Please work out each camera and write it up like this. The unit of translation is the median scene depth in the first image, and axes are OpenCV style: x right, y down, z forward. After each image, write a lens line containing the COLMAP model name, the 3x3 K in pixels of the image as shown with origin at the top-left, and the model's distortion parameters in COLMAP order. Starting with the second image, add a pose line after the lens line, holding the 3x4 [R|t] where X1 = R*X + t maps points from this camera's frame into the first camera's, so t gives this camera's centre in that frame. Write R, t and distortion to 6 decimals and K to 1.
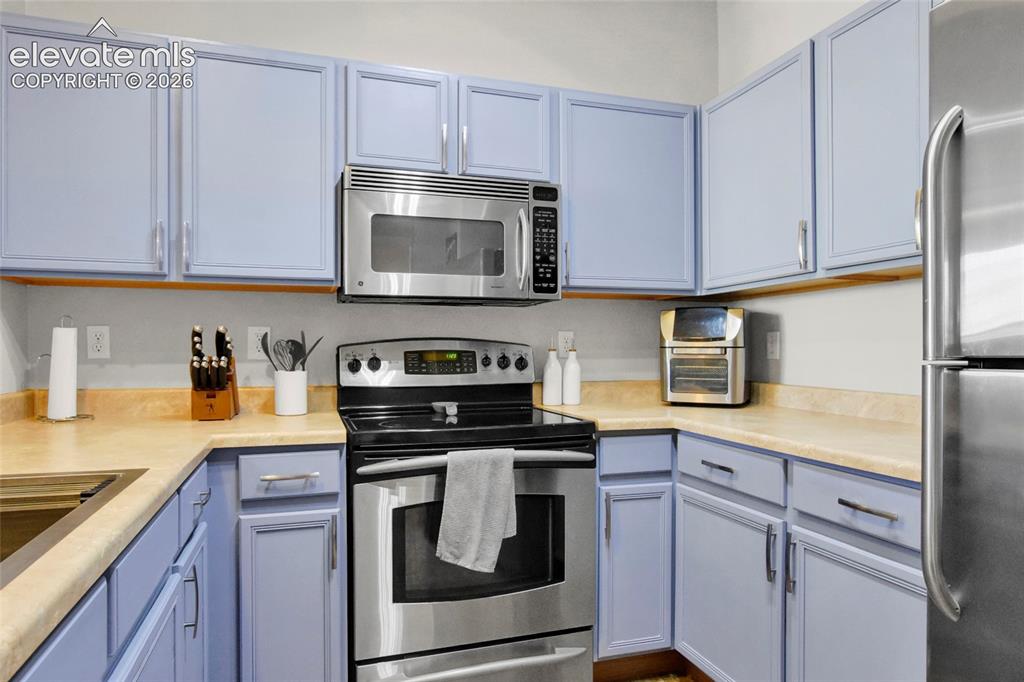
lens RADIAL K [[645.8, 0, 514.2], [0, 645.8, 351.0], [0, 0, 1]] dist [-0.031500, 0.040993]
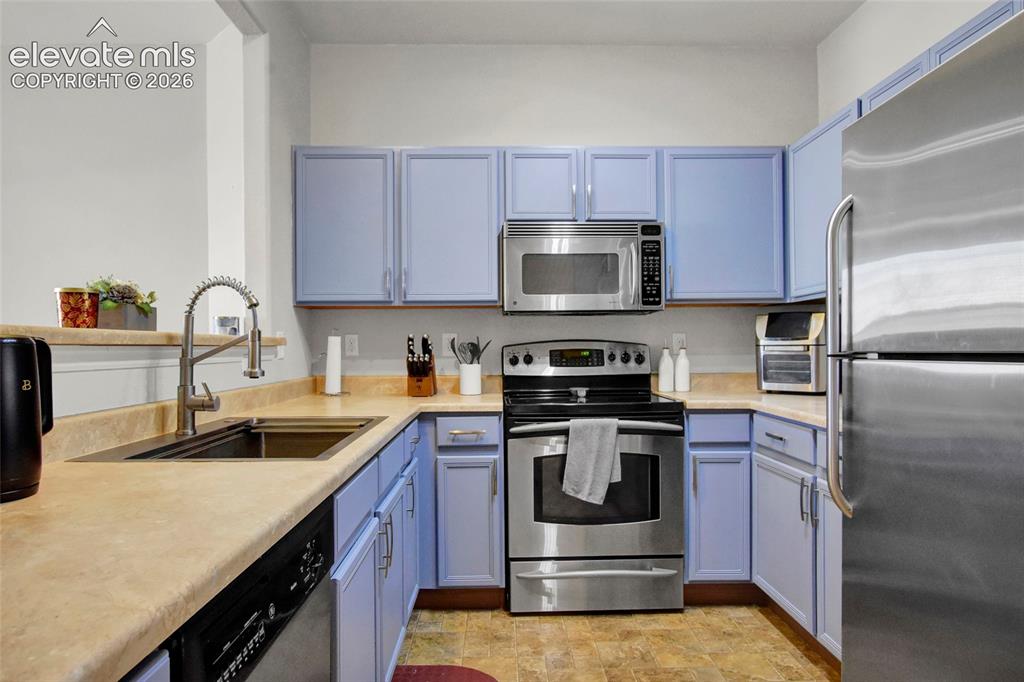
lens RADIAL K [[645.8, 0, 514.2], [0, 645.8, 351.0], [0, 0, 1]] dist [-0.031500, 0.040993]
pose [[0.957866, -0.004811, -0.287175, 0.168283], [0.005433, 0.999984, 0.001366, 0.000317], [0.287164, -0.002869, 0.957877, -0.369013]]
